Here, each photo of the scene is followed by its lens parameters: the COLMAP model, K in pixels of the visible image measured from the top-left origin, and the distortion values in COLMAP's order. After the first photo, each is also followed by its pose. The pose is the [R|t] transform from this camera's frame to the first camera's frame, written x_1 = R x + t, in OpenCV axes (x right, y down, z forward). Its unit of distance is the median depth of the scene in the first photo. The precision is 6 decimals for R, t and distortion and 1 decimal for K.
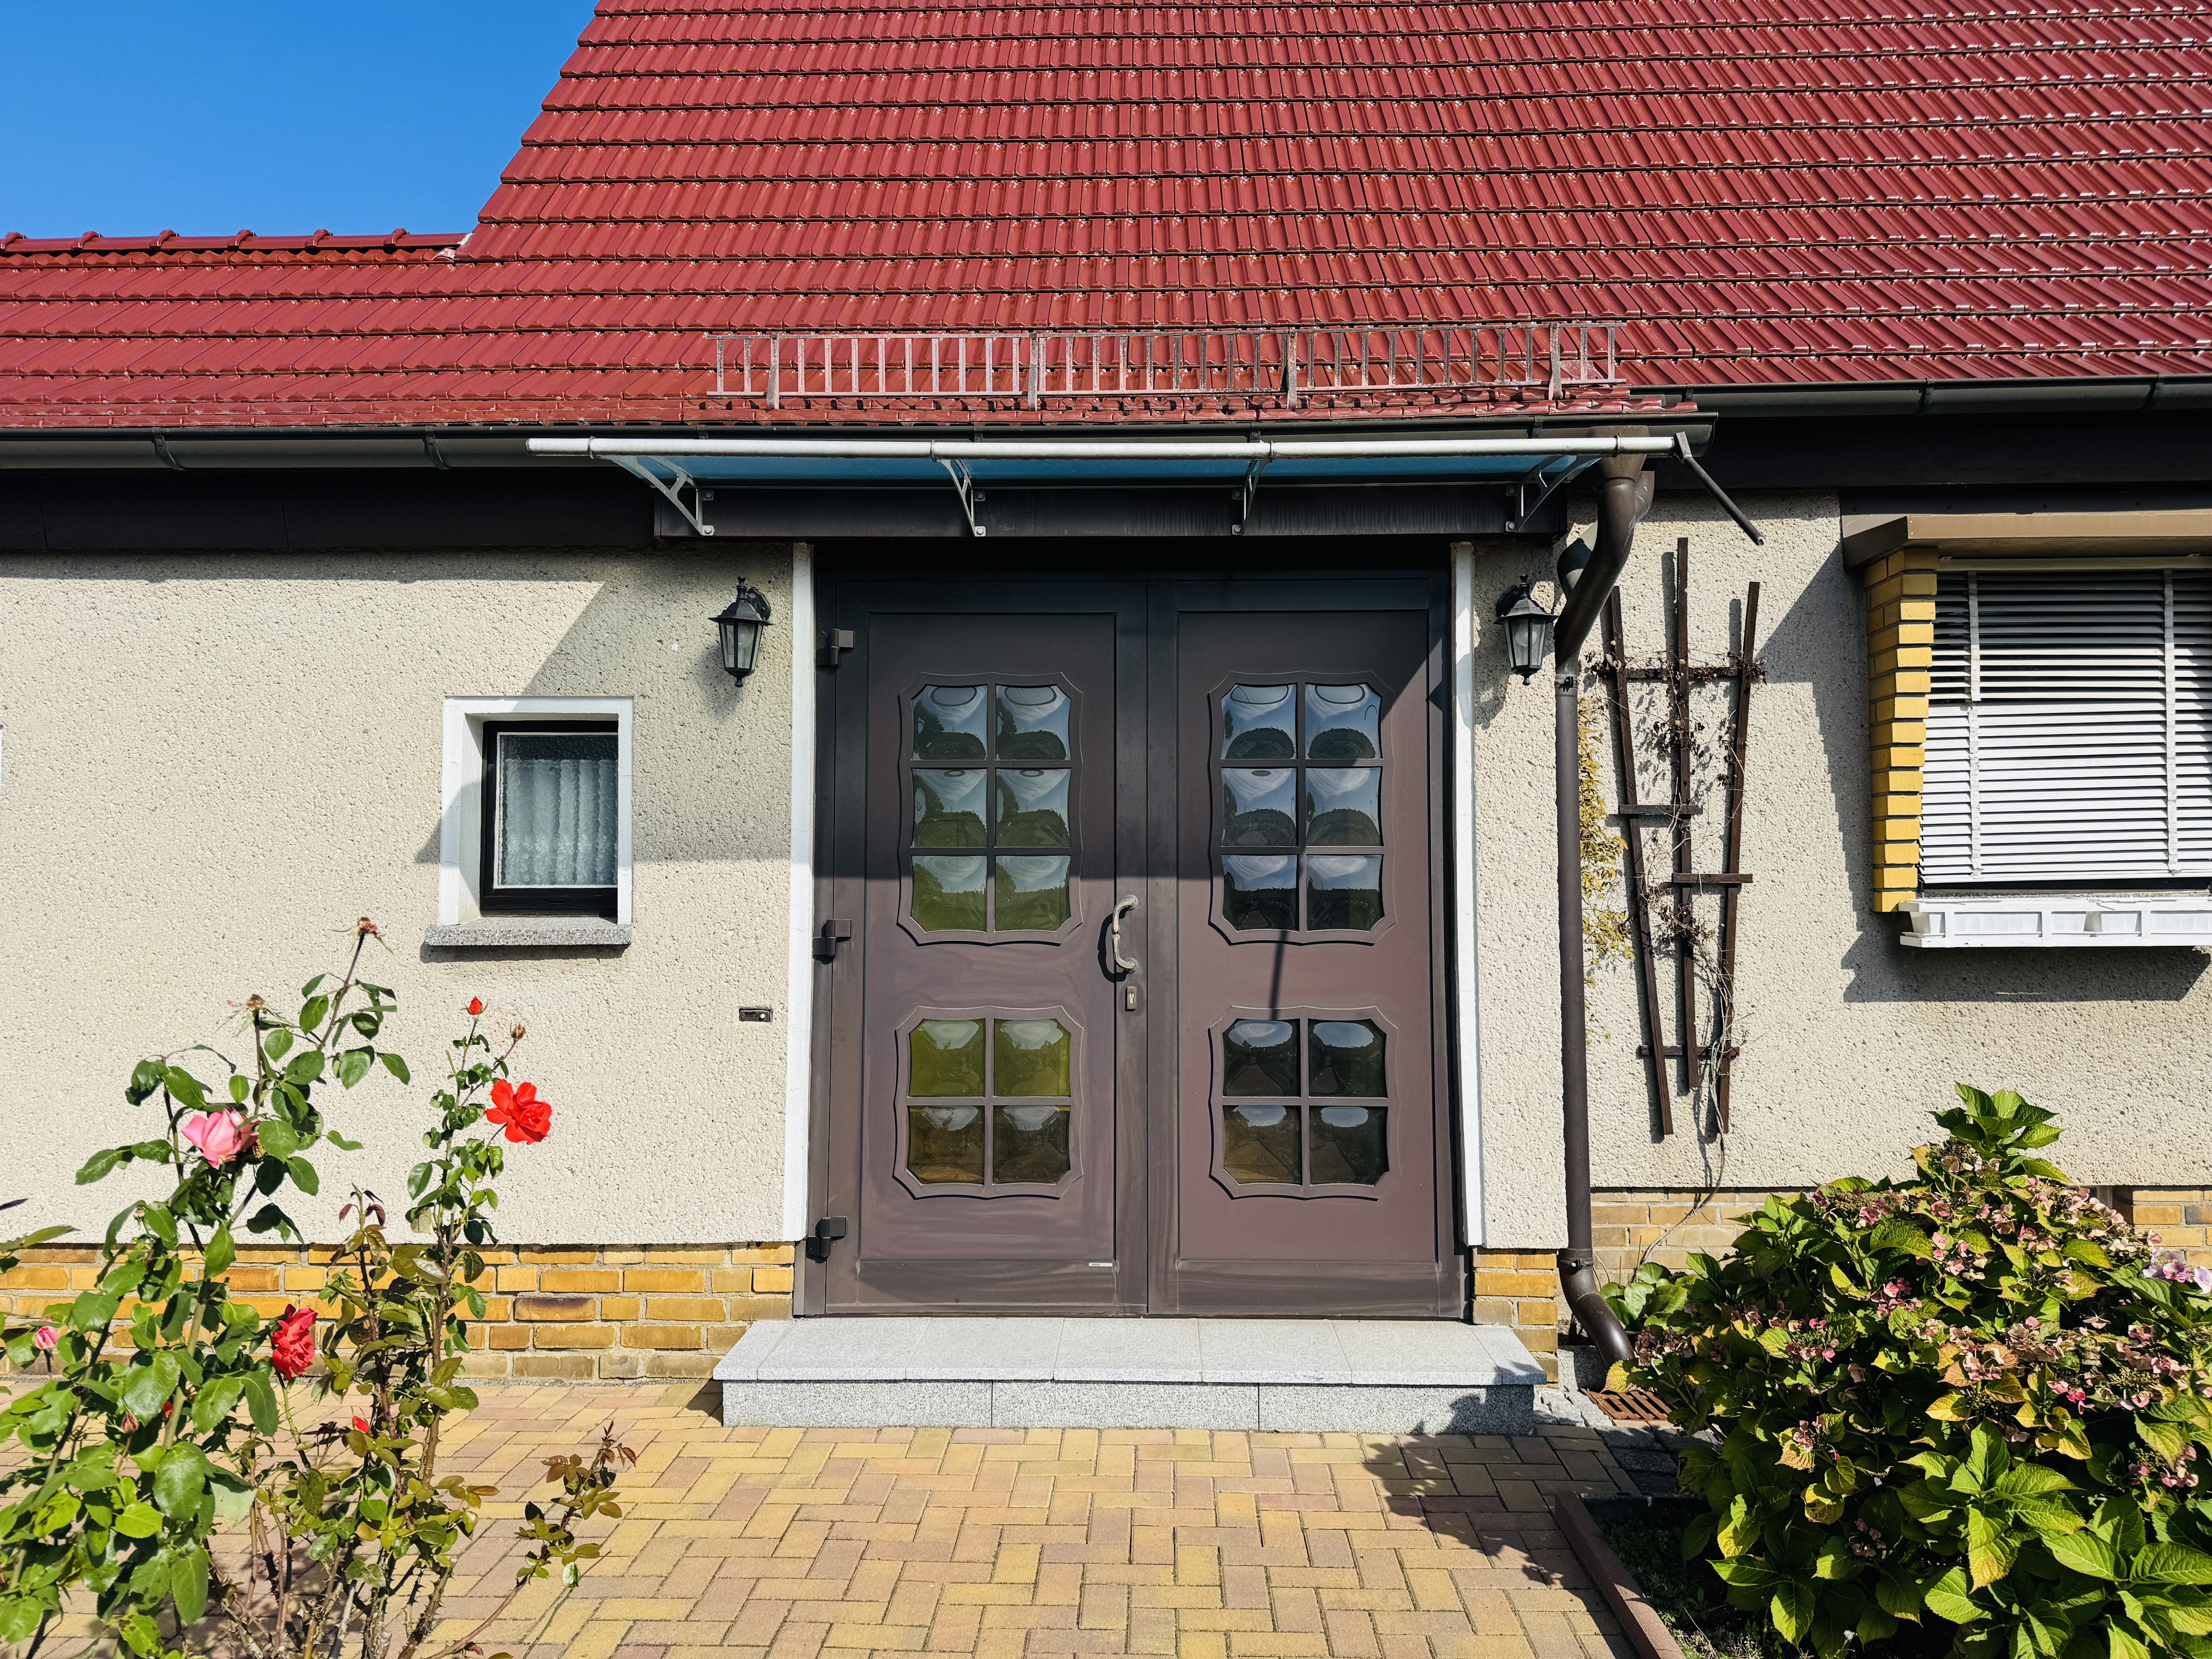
lens RADIAL K [[1561.3, 0, 1106.0], [0, 1561.3, 829.5], [0, 0, 1]] dist [0.048125, -0.059923]
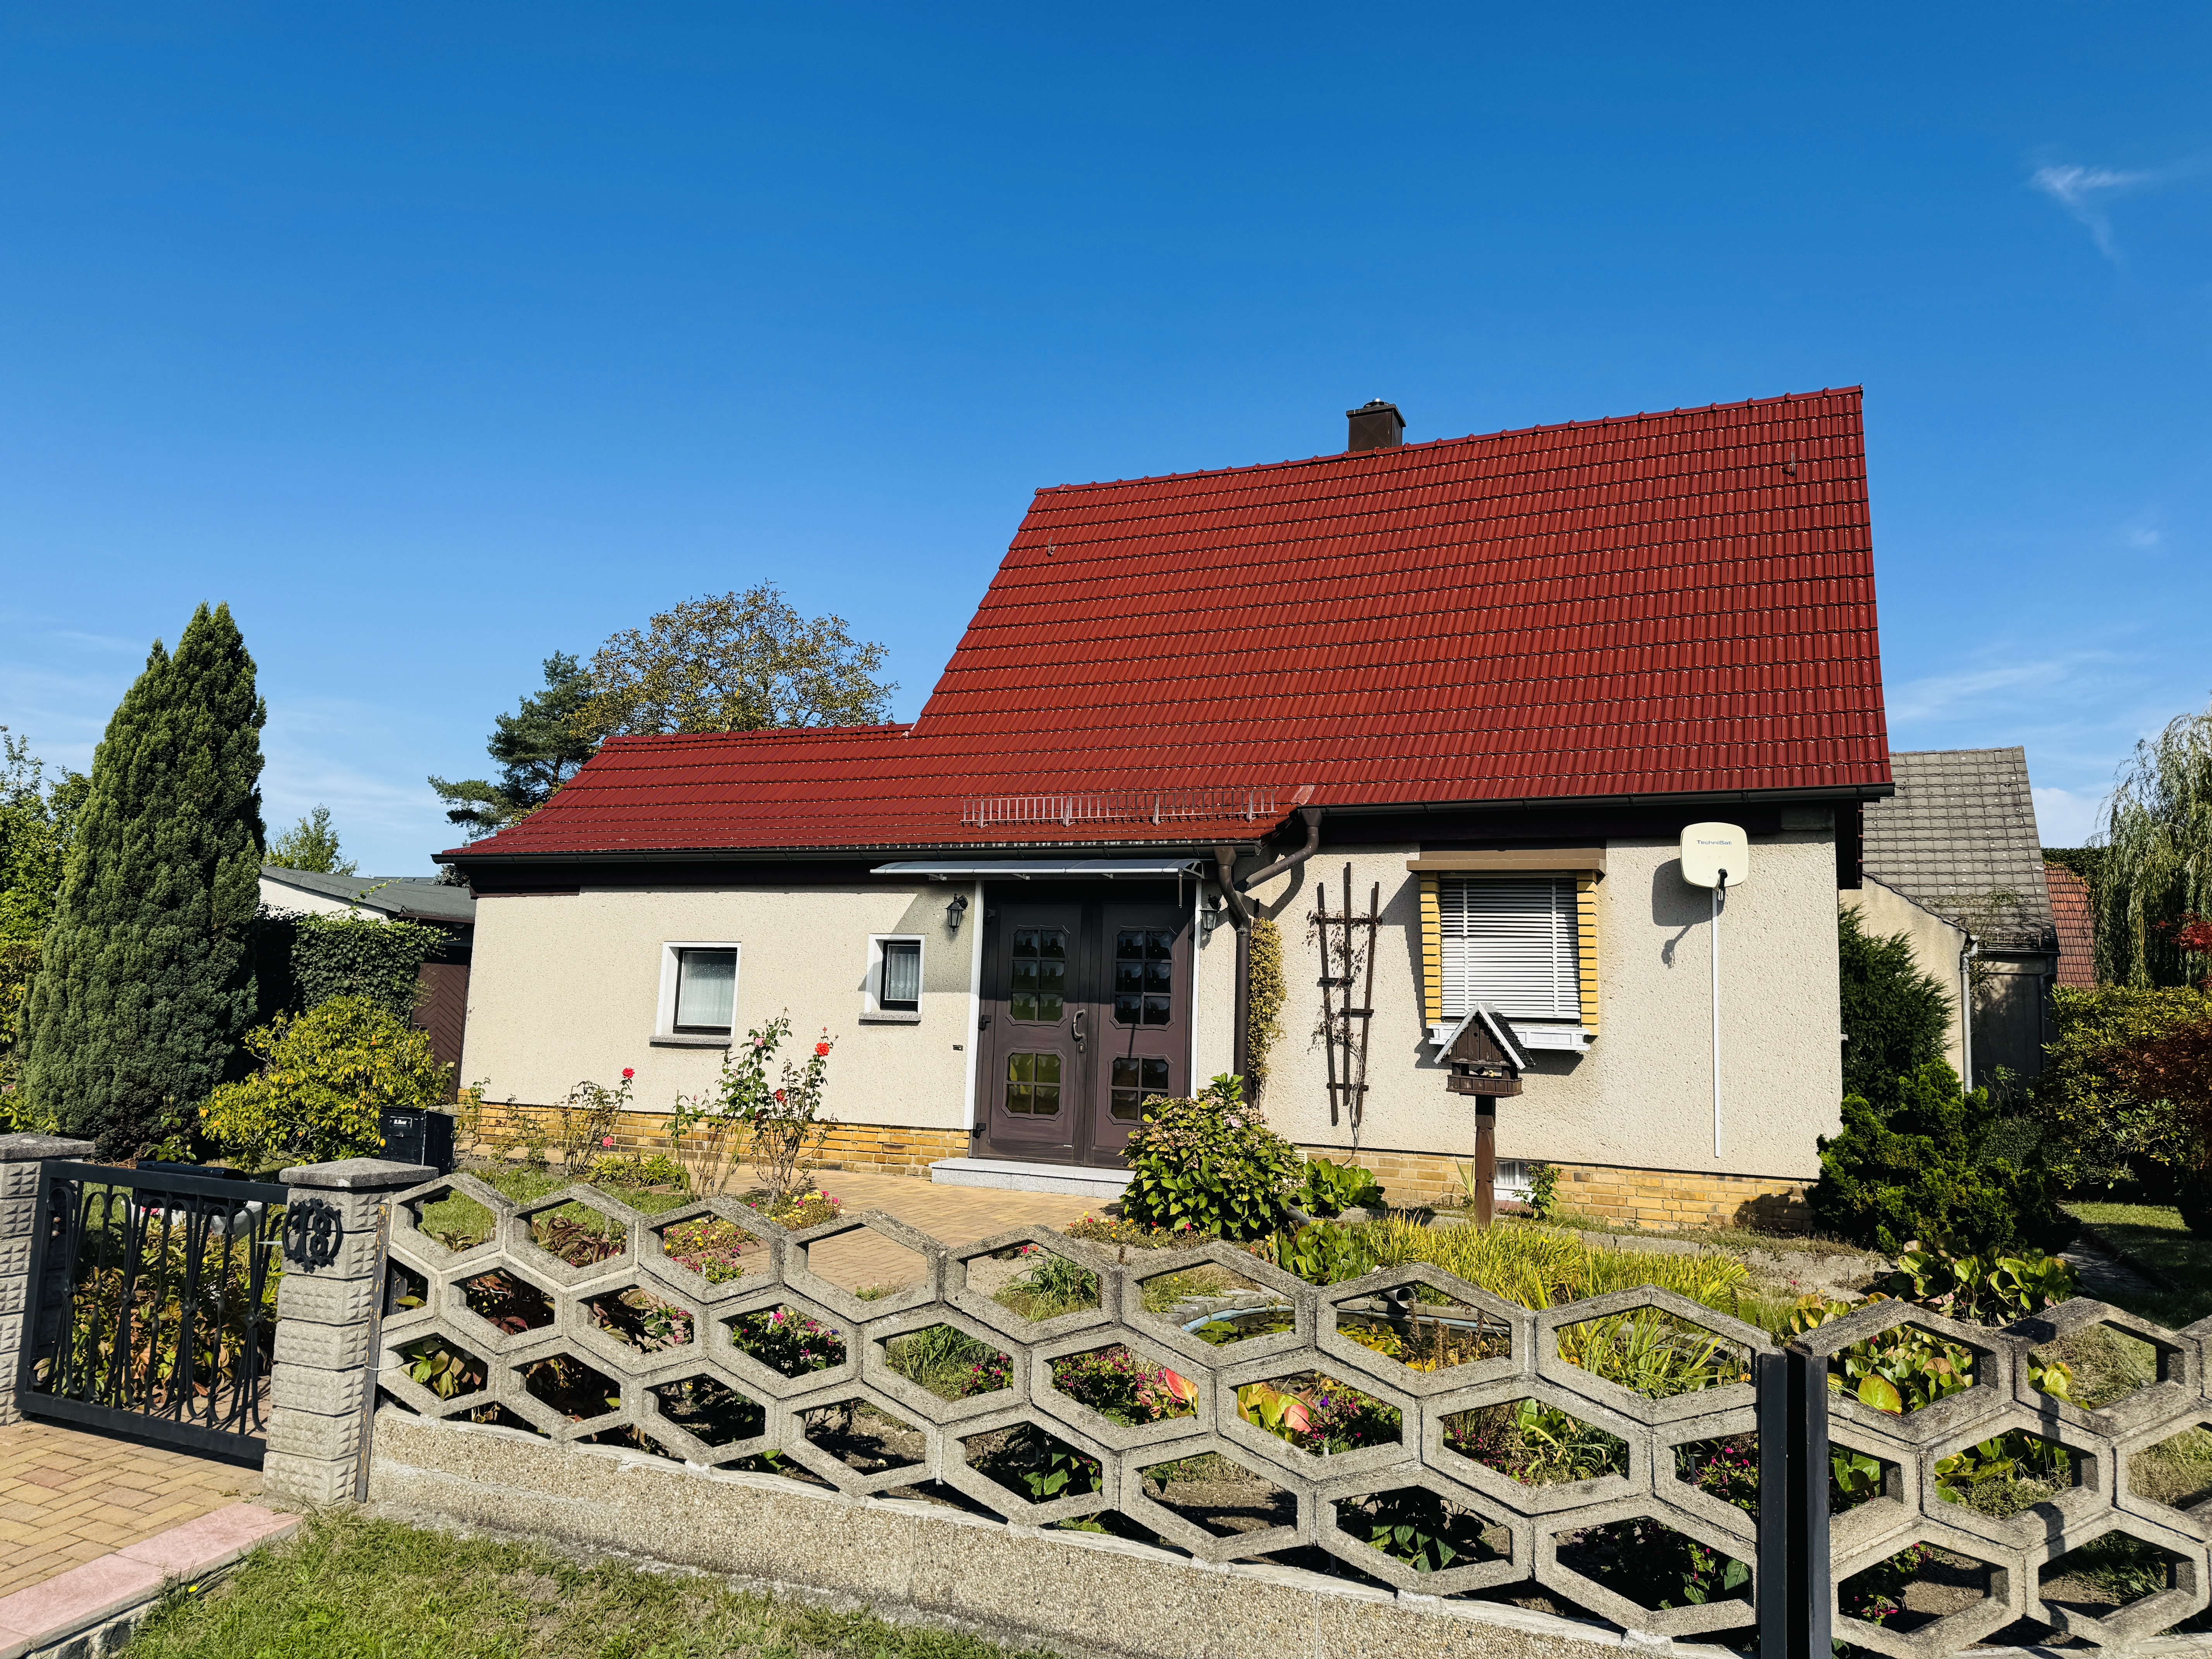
lens RADIAL K [[1561.9, 0, 1095.9], [0, 1561.9, 822.5], [0, 0, 1]] dist [0.132370, -0.171595]
pose [[0.920302, -0.015527, -0.390899, 1.056930], [-0.014511, 0.997170, -0.073772, -0.077506], [0.390938, 0.073565, 0.917472, -1.446730]]
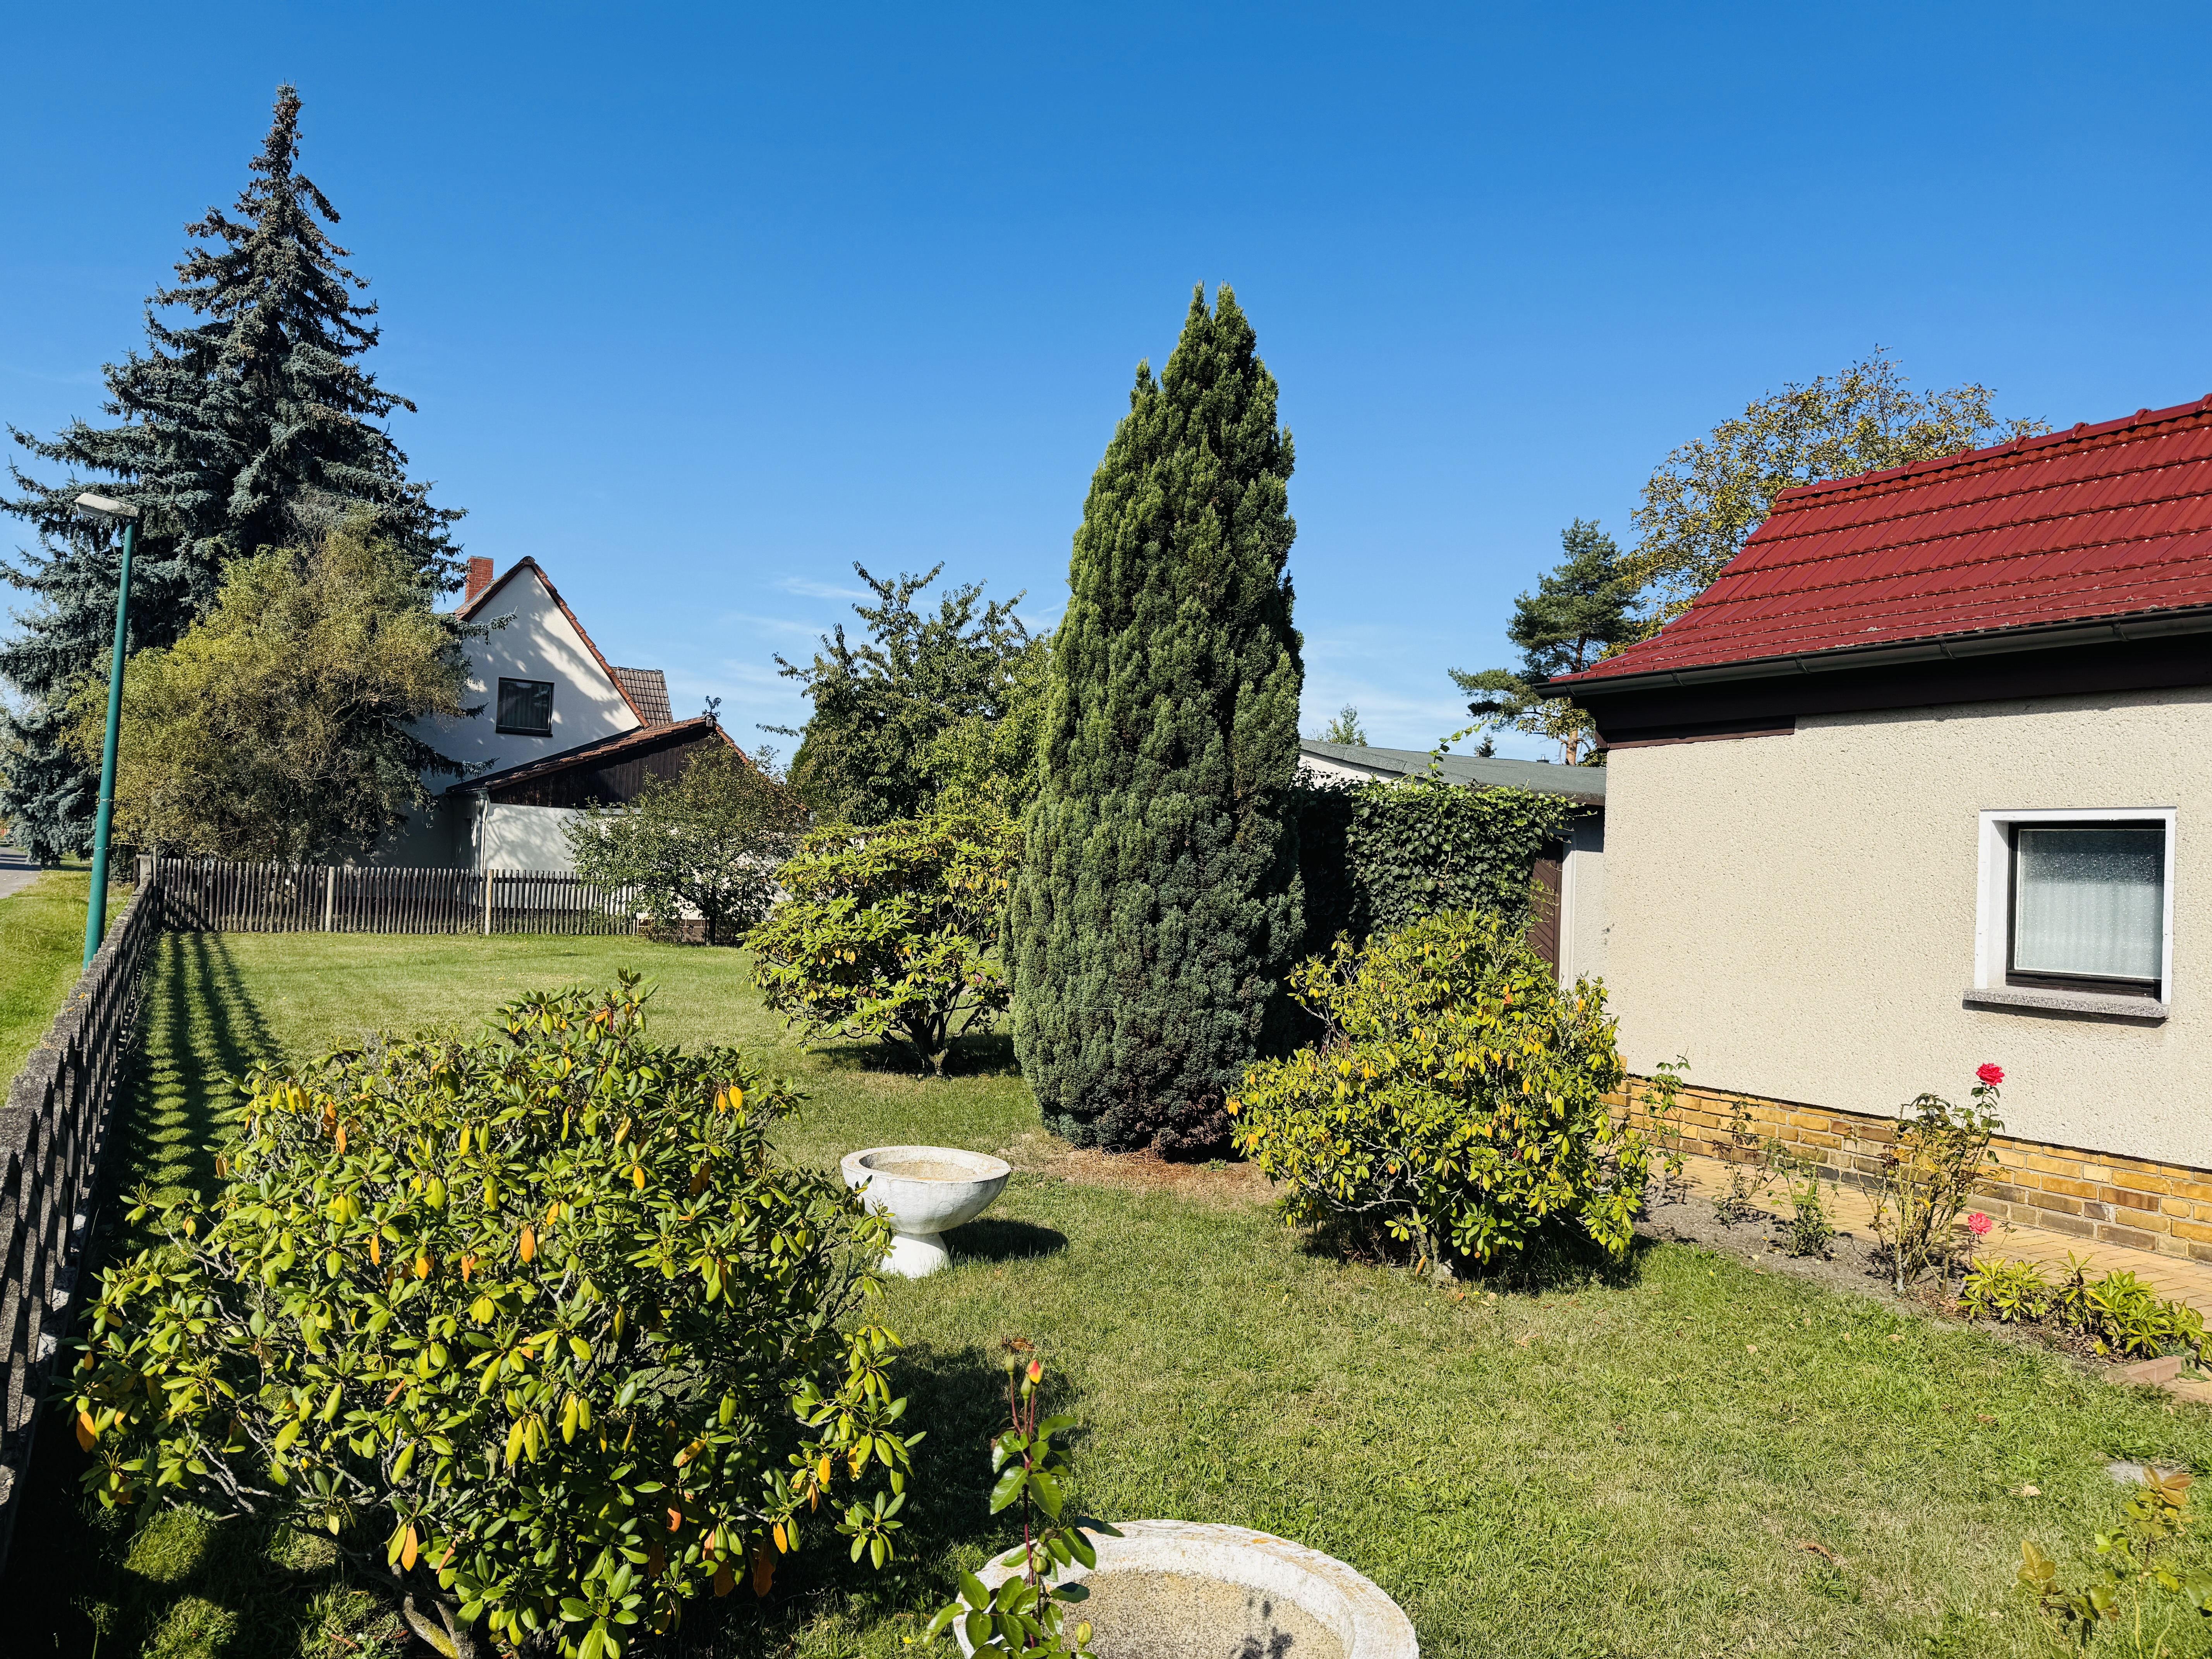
lens RADIAL K [[1569.6, 0, 1072.7], [0, 1569.6, 819.9], [0, 0, 1]] dist [0.101190, -0.114258]
pose [[0.516169, -0.009698, -0.856432, 0.031579], [0.003693, 0.999952, -0.009098, -0.040917], [0.856479, 0.001534, 0.516179, -0.602314]]
